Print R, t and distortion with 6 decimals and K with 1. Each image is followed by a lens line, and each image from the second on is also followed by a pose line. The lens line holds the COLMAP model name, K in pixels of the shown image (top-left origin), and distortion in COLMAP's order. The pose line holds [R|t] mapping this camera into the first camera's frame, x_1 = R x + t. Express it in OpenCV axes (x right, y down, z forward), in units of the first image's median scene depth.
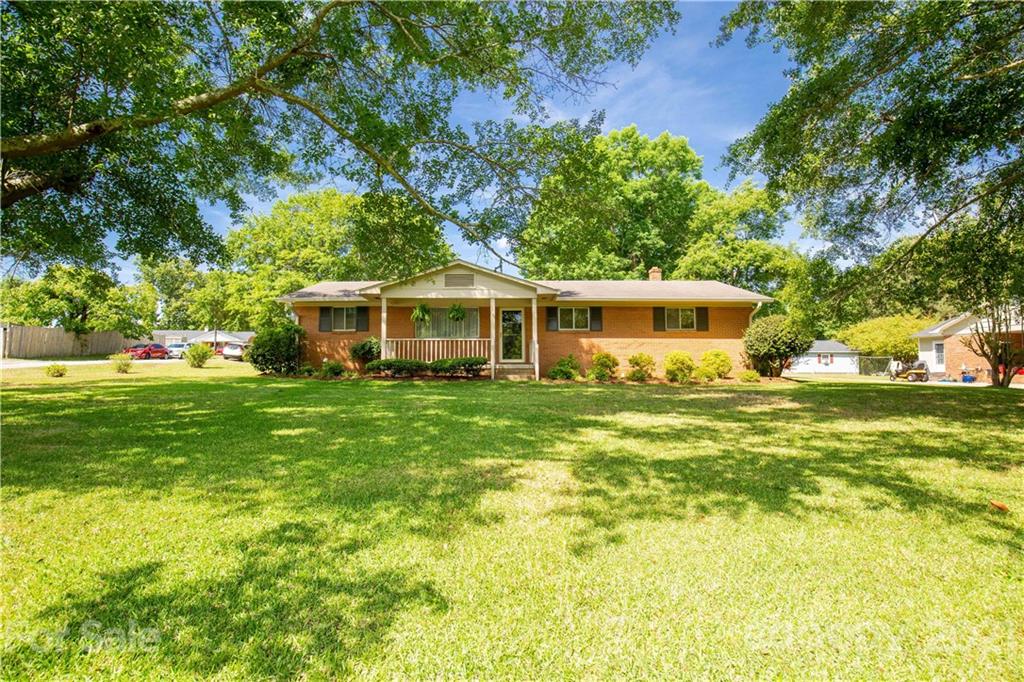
lens RADIAL K [[472.0, 0, 512.0], [0, 472.0, 341.0], [0, 0, 1]] dist [0.022513, 0.000106]
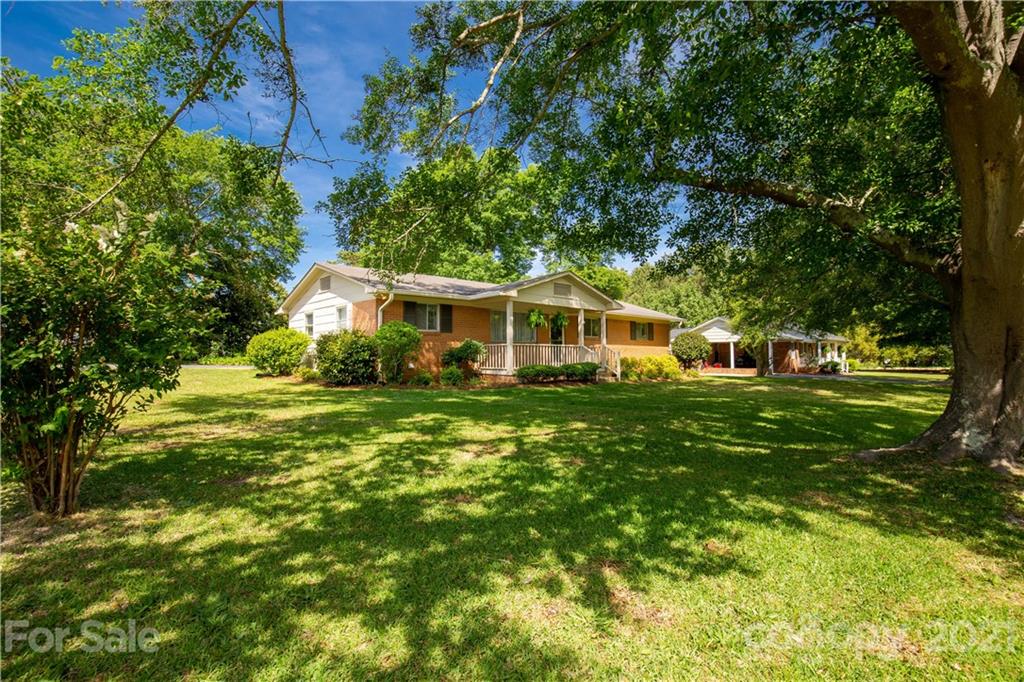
lens RADIAL K [[472.0, 0, 512.0], [0, 472.0, 341.0], [0, 0, 1]] dist [0.022513, 0.000106]
pose [[0.774737, 0.019892, 0.631971, -0.803940], [-0.021936, 0.999749, -0.004578, -0.002155], [-0.631903, -0.010316, 0.774979, 0.197522]]
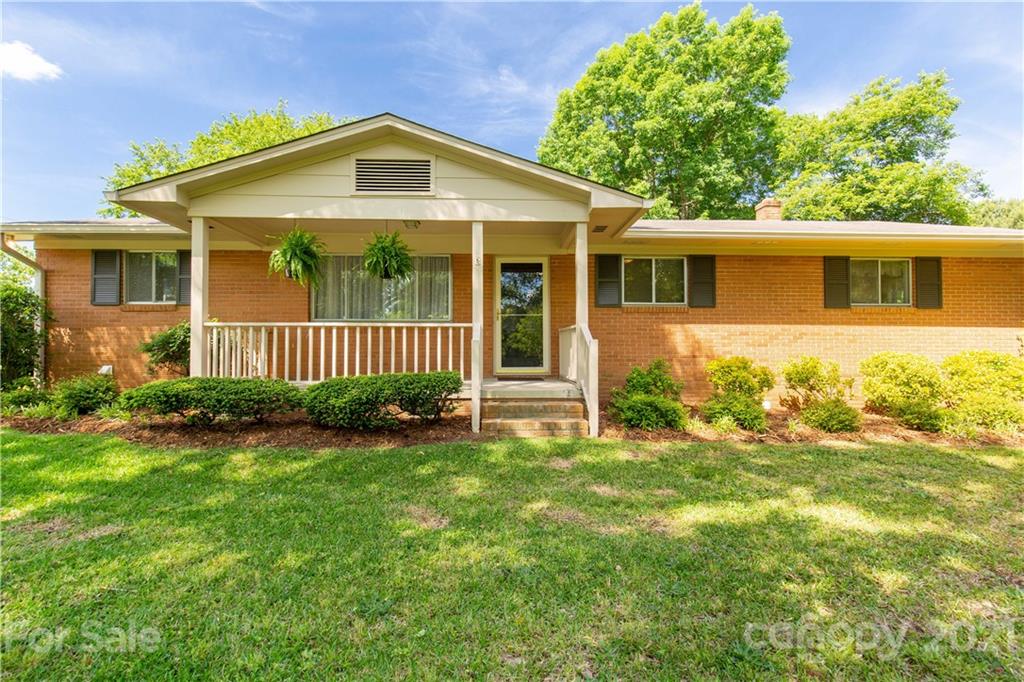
lens RADIAL K [[472.0, 0, 512.0], [0, 472.0, 341.0], [0, 0, 1]] dist [0.022513, 0.000106]
pose [[0.999955, 0.004396, 0.008354, -0.012212], [-0.004698, 0.999322, 0.036521, -0.005065], [-0.008188, -0.036559, 0.999298, 0.537350]]
